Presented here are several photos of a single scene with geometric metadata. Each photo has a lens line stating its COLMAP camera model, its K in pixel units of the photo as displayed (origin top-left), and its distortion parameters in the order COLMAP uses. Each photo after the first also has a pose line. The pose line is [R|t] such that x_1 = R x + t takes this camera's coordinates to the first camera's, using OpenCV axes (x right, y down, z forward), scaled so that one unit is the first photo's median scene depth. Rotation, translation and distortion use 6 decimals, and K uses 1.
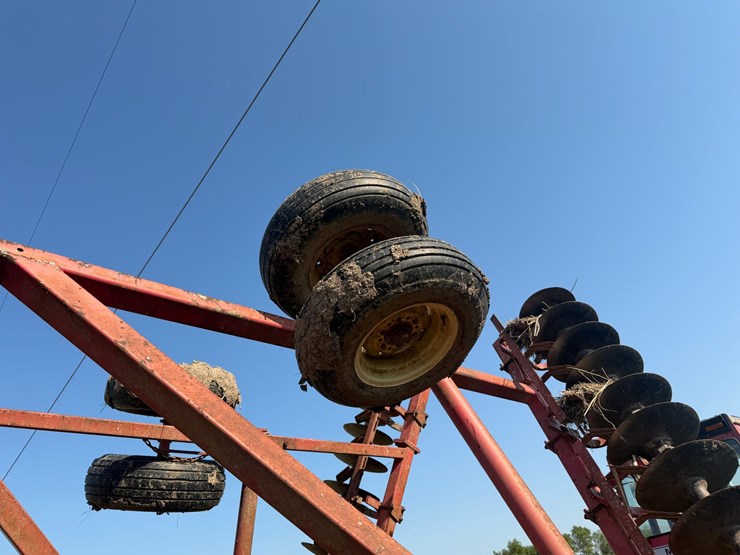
lens RADIAL K [[528.1, 0, 365.9], [0, 528.1, 274.5], [0, 0, 1]] dist [0.000666, -0.005164]
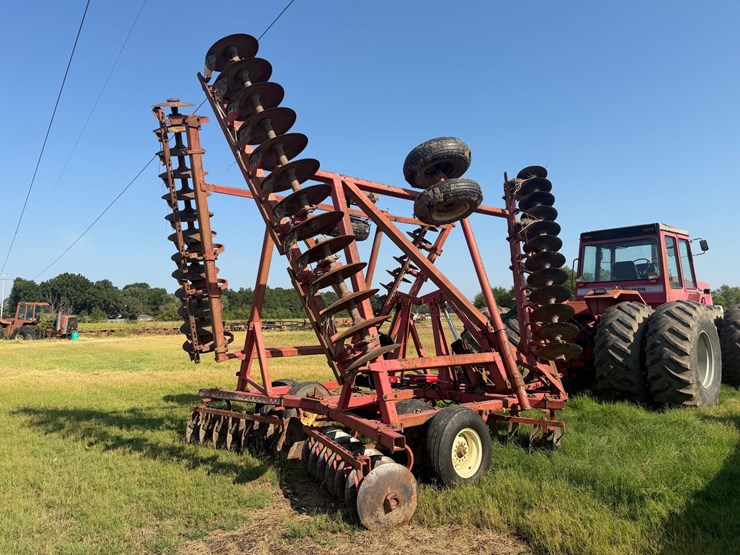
lens RADIAL K [[528.1, 0, 365.9], [0, 528.1, 274.5], [0, 0, 1]] dist [0.000666, -0.005164]
pose [[0.983231, 0.166637, -0.074086, -0.074452], [-0.106232, 0.853569, 0.510033, -0.670508], [0.148228, -0.493610, 0.856958, -1.176141]]
